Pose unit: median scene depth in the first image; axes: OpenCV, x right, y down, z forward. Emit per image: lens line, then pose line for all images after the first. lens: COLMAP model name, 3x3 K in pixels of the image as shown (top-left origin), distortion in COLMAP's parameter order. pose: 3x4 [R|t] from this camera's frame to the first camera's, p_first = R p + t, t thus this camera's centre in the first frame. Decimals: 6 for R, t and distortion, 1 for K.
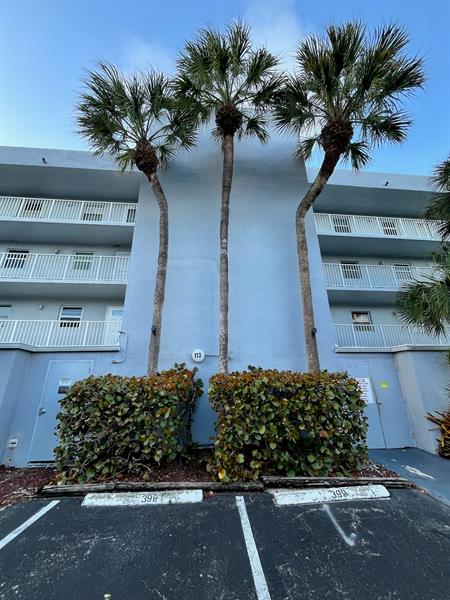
lens RADIAL K [[242.6, 0, 223.2], [0, 242.6, 298.7], [0, 0, 1]] dist [-0.001323, -0.000334]
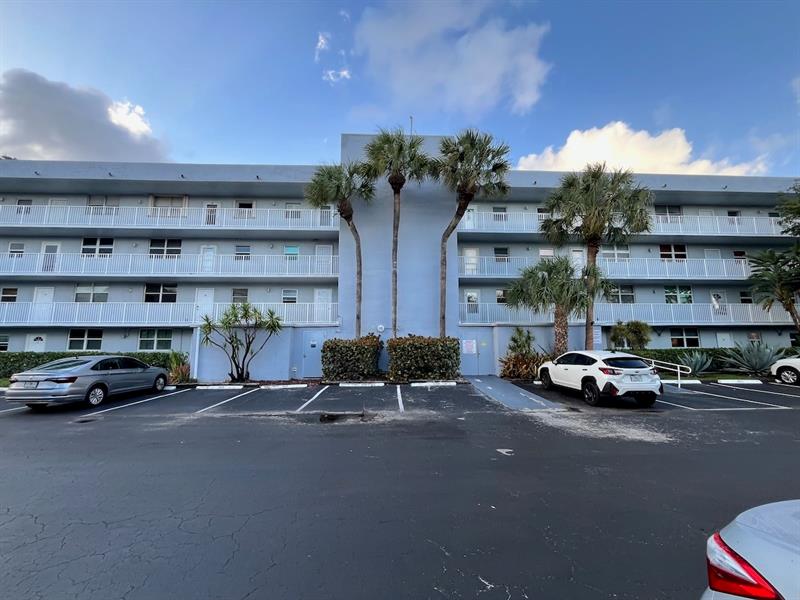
lens RADIAL K [[323.5, 0, 398.6], [0, 323.5, 301.8], [0, 0, 1]] dist [-0.001323, -0.000334]
pose [[0.999058, -0.001763, -0.043360, 0.152466], [0.011113, 0.976251, 0.216357, -0.544066], [0.041949, -0.216635, 0.975351, -1.486269]]
